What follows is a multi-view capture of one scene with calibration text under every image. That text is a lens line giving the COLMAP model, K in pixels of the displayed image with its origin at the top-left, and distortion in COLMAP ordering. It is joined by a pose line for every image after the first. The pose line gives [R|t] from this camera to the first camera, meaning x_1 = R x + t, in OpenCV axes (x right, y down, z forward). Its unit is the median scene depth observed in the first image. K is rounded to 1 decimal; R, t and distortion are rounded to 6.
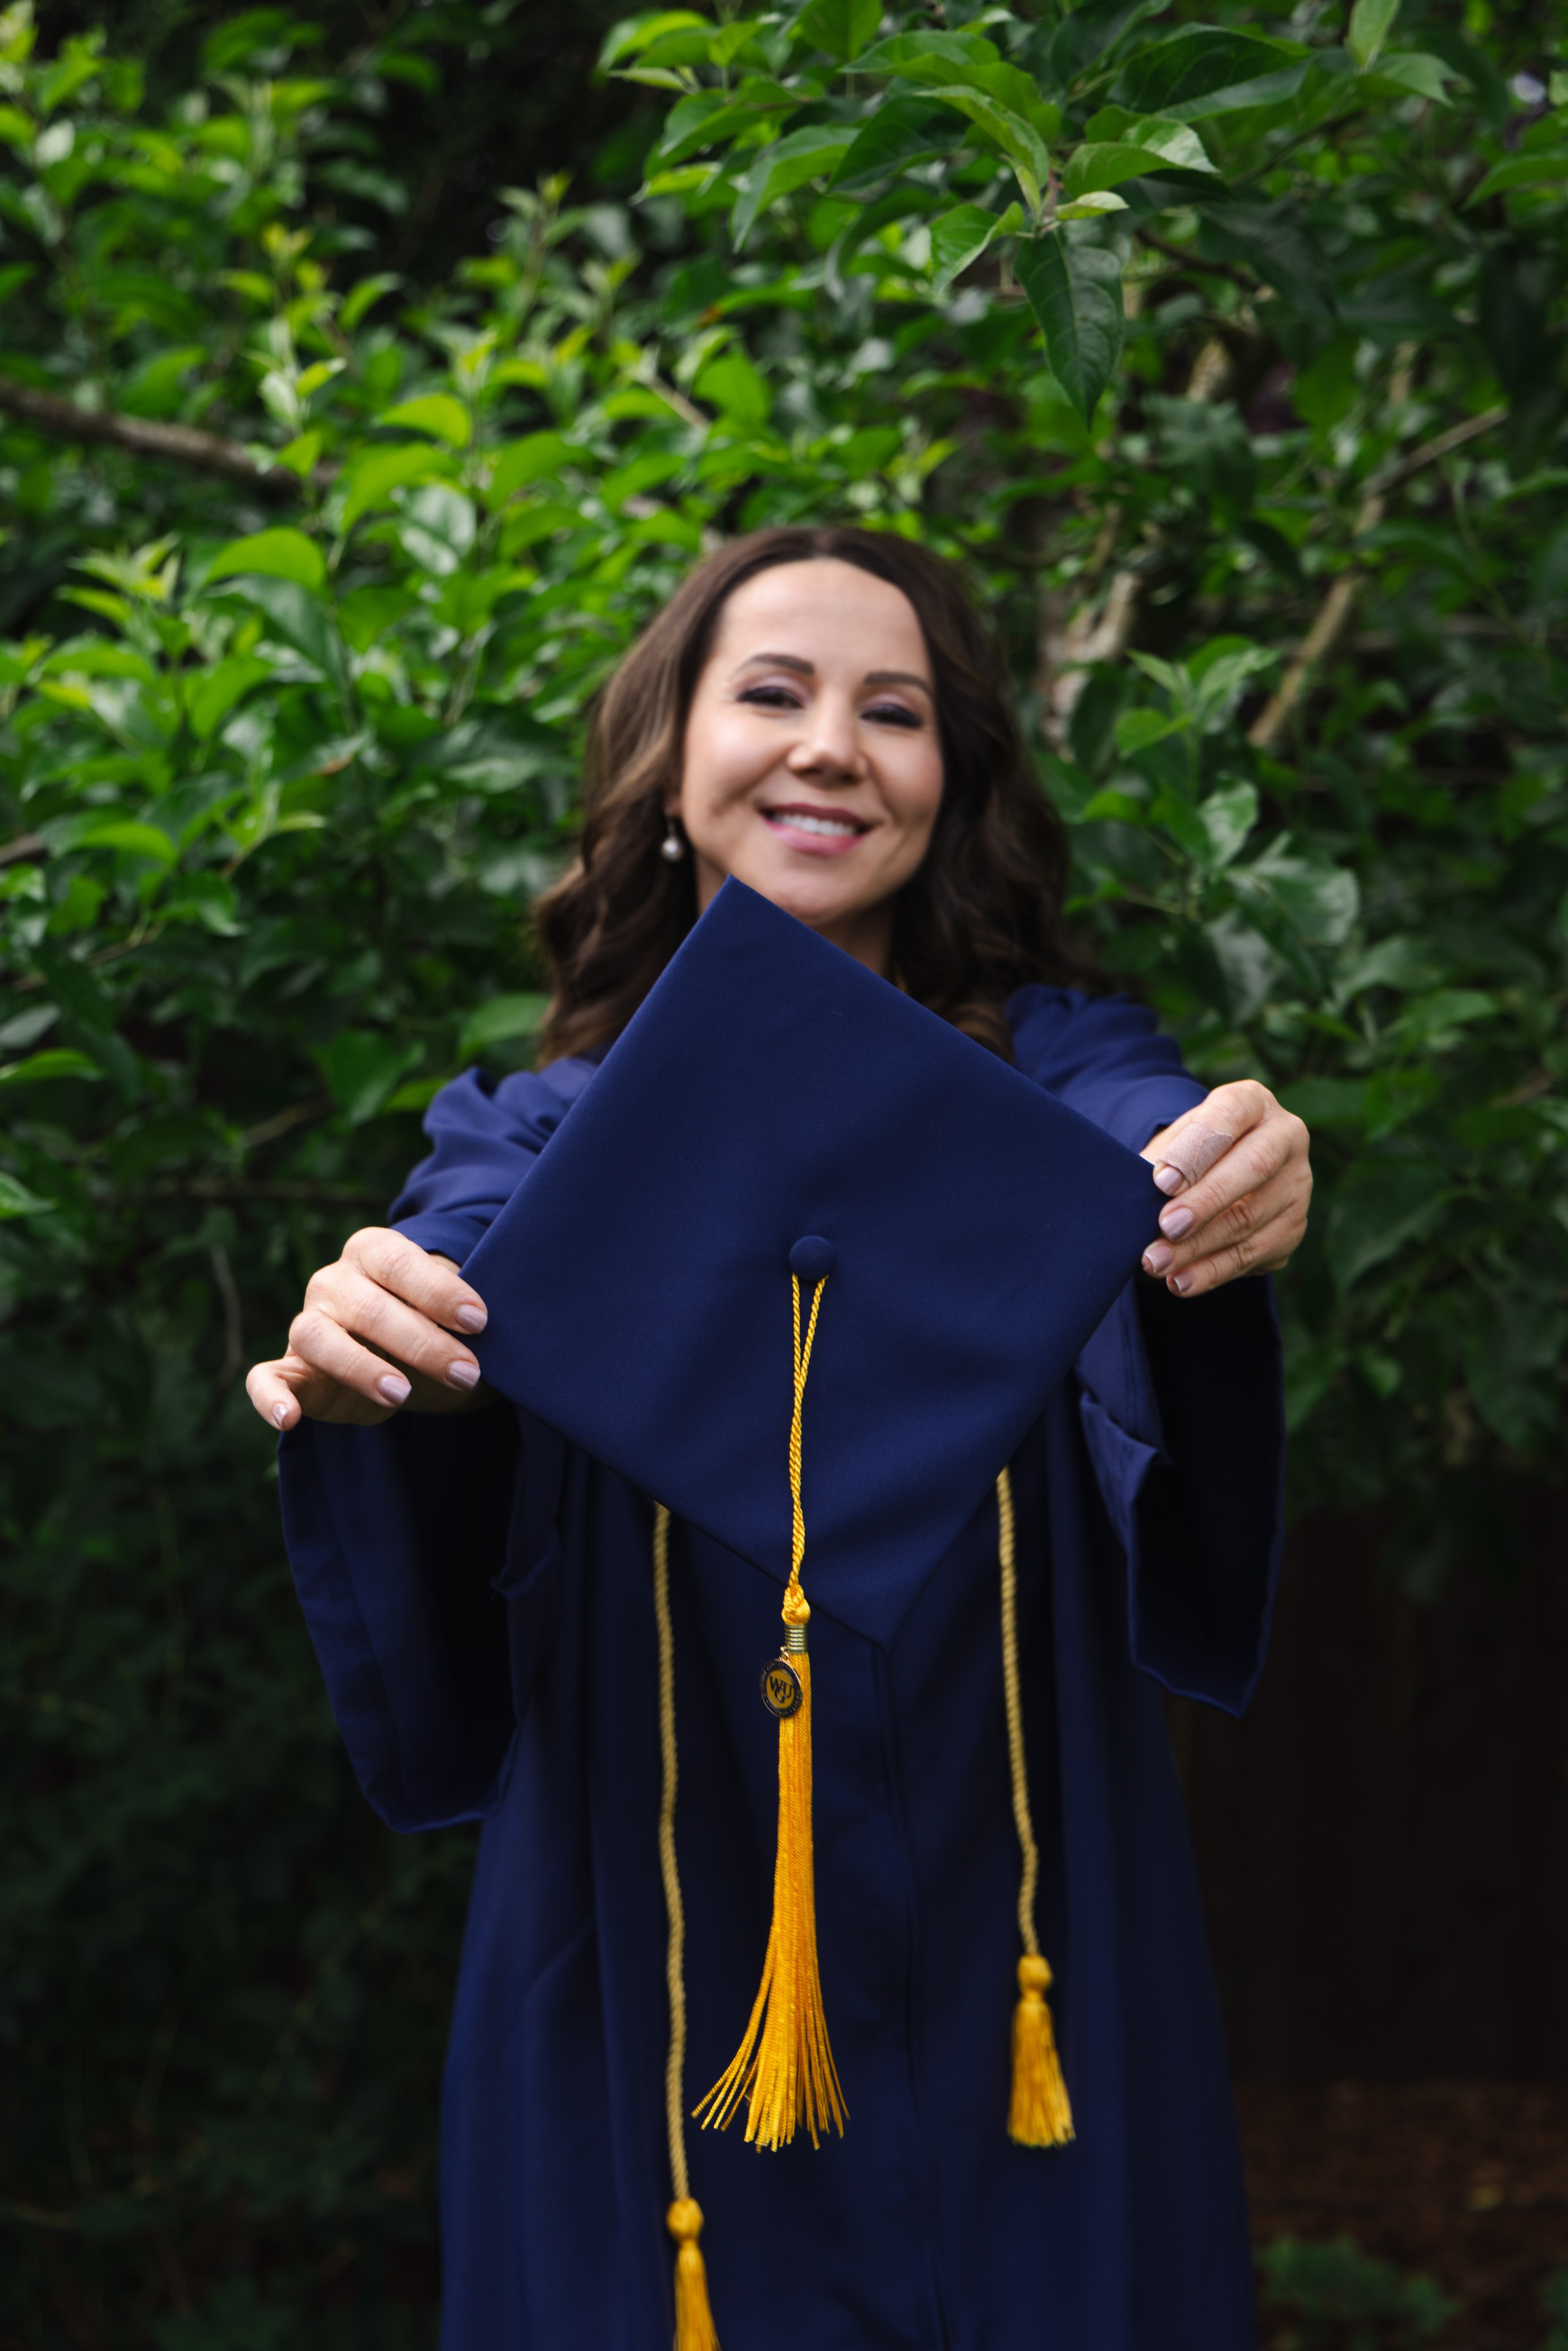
lens RADIAL K [[4687.3, 0, 802.2], [0, 4687.3, 1168.0], [0, 0, 1]] dist [-0.019448, 0.000000]
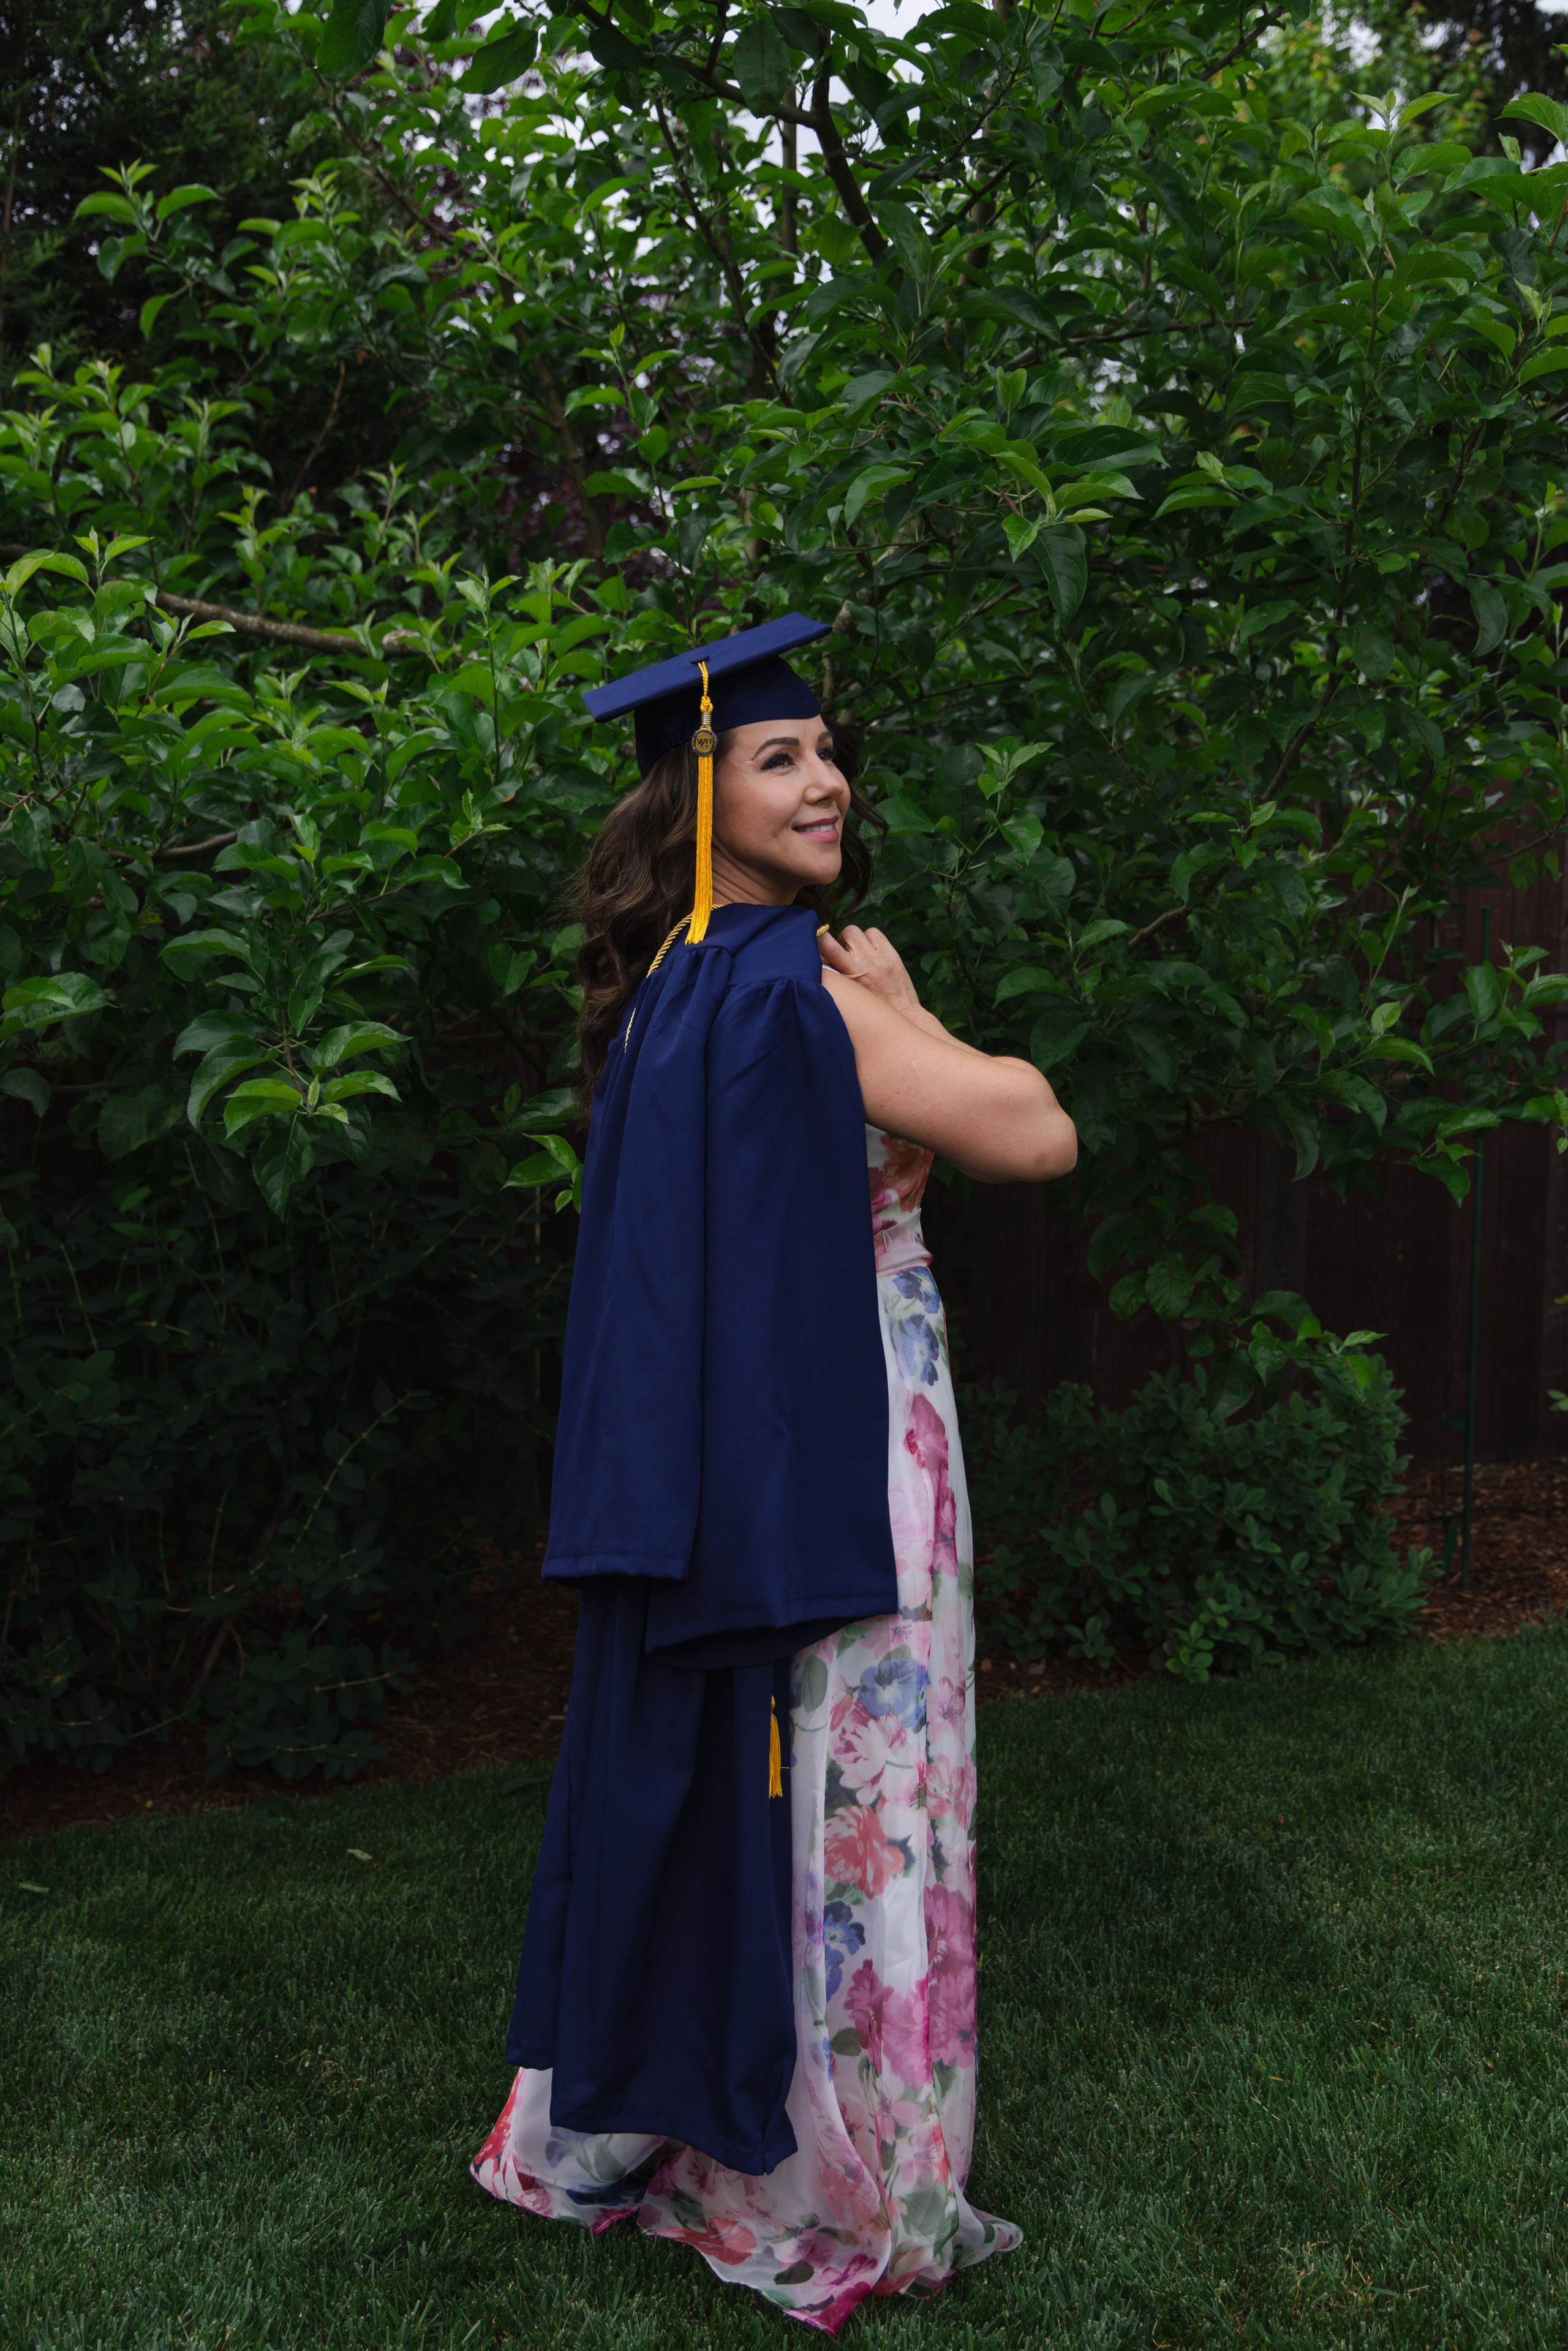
lens RADIAL K [[2672.7, 0, 792.3], [0, 2672.7, 1188.9], [0, 0, 1]] dist [-0.006333, 0.000000]
pose [[0.965320, -0.030932, 0.259230, -0.238935], [0.015079, 0.997905, 0.062921, 0.002927], [-0.260633, -0.056830, 0.963764, -0.045543]]
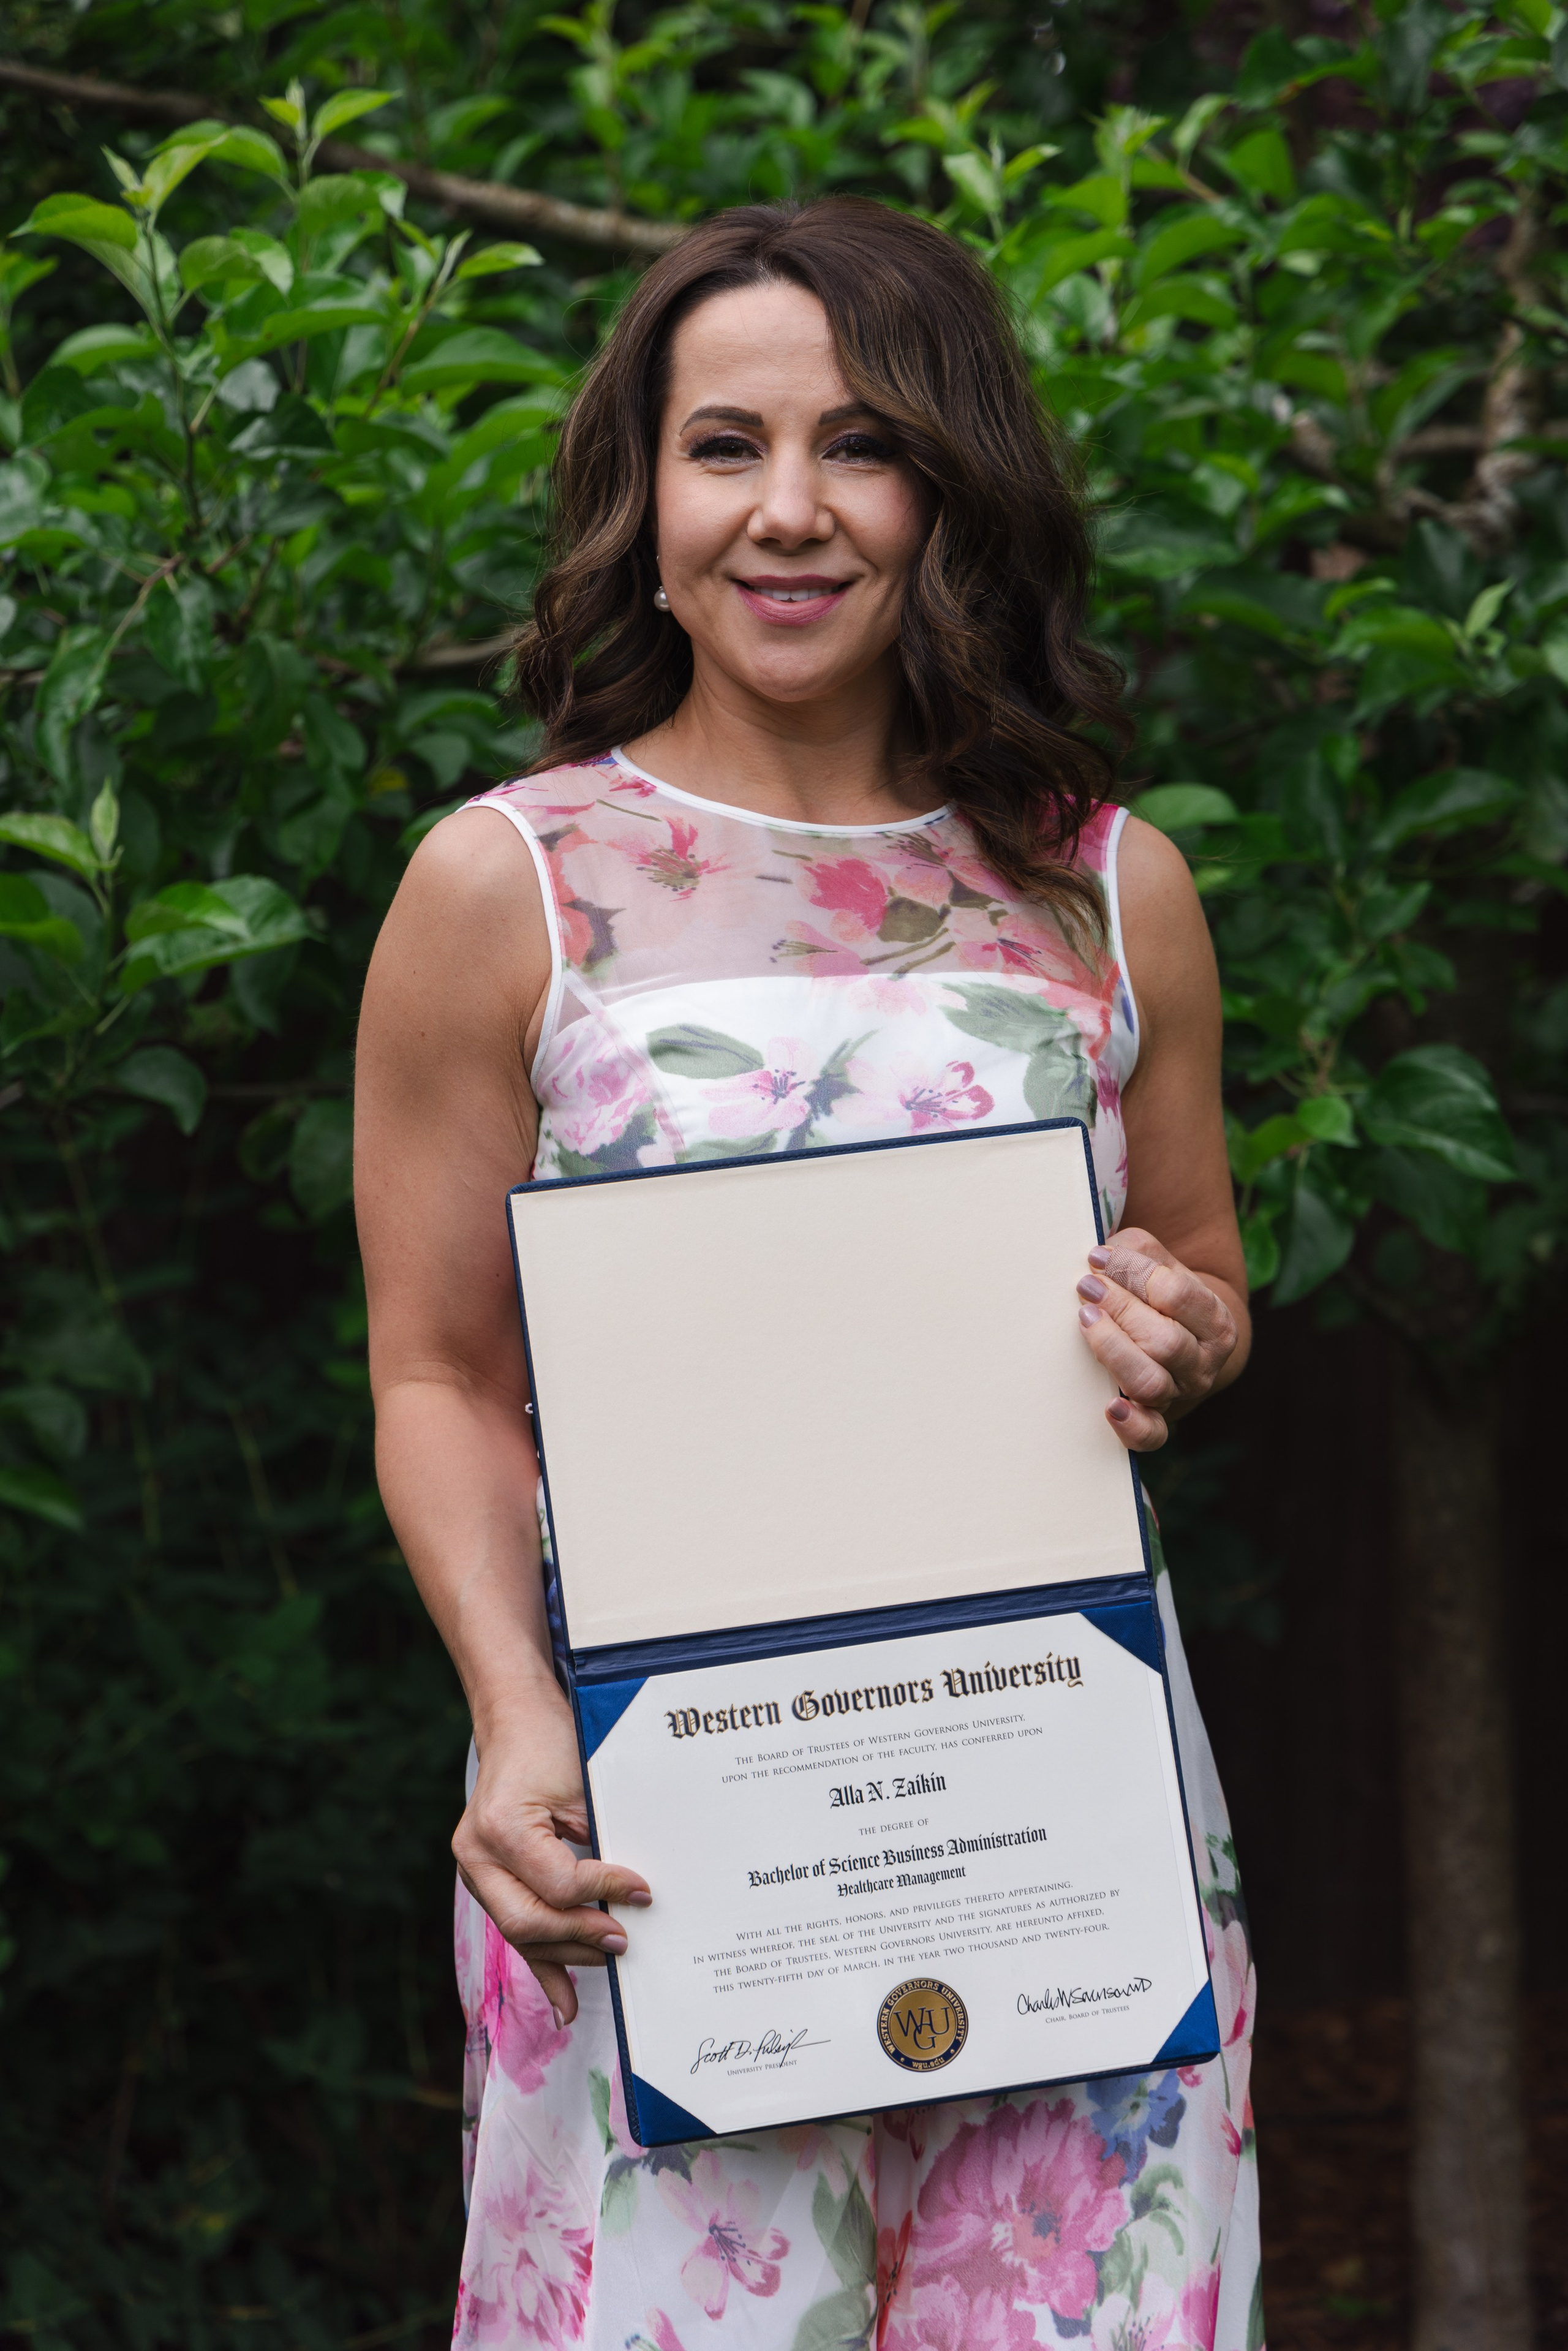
lens RADIAL K [[5814.3, 0, 792.0], [0, 5814.3, 1167.0], [0, 0, 1]] dist [0.003425, 0.000000]
pose [[0.996149, -0.014709, 0.086436, -0.230620], [0.012764, 0.999654, 0.023007, 0.013327], [-0.086745, -0.021815, 0.995992, -0.201778]]
